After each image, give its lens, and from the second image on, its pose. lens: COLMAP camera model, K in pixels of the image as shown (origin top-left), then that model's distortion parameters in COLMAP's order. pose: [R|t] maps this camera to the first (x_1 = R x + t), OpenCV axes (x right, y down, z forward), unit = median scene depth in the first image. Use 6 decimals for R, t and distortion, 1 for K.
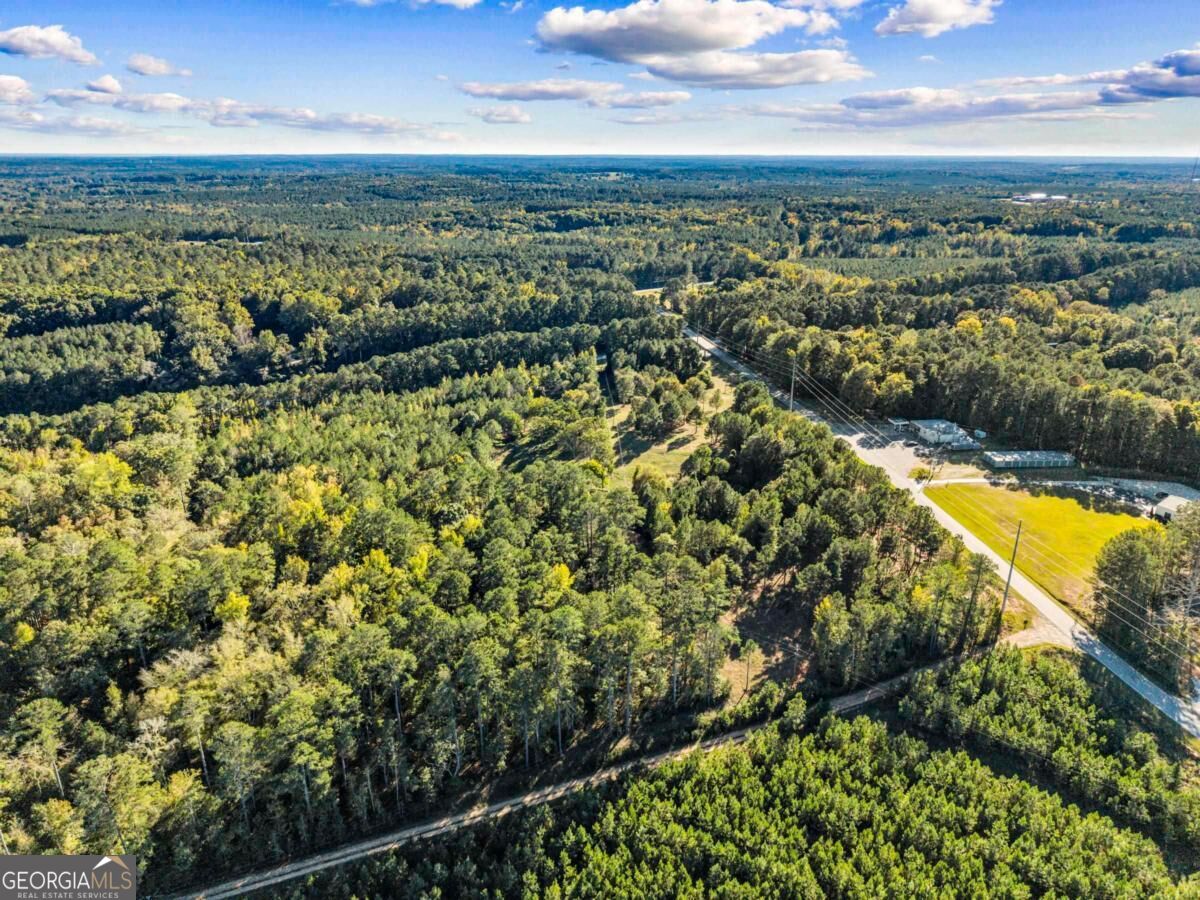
lens RADIAL K [[826.7, 0, 568.5], [0, 826.7, 453.8], [0, 0, 1]] dist [0.002090, -0.000958]
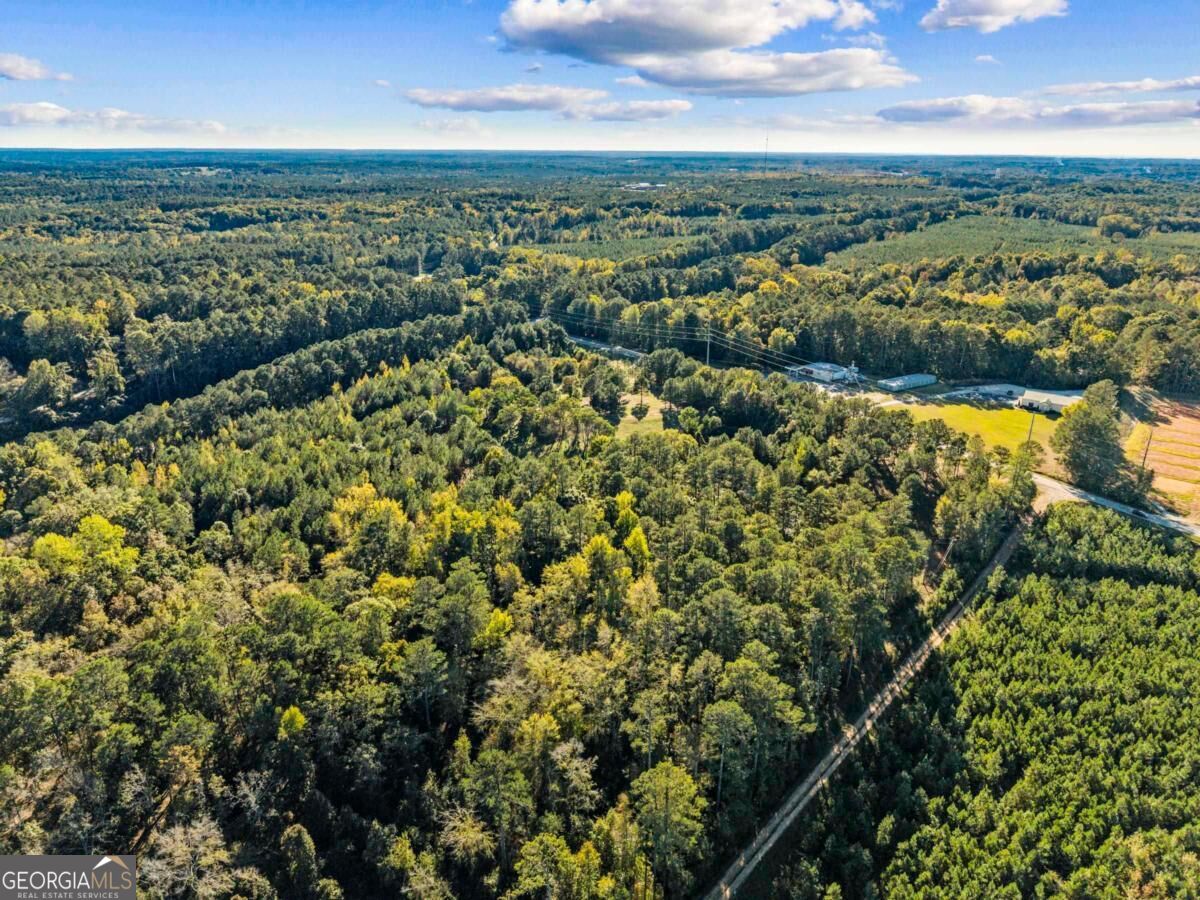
lens RADIAL K [[827.9, 0, 600.0], [0, 827.9, 450.0], [0, 0, 1]] dist [0.048219, -0.086268]
pose [[0.879183, -0.159647, 0.448943, -0.214904], [0.159541, 0.986446, 0.038352, -0.007233], [-0.448981, 0.037907, 0.892737, 0.040454]]
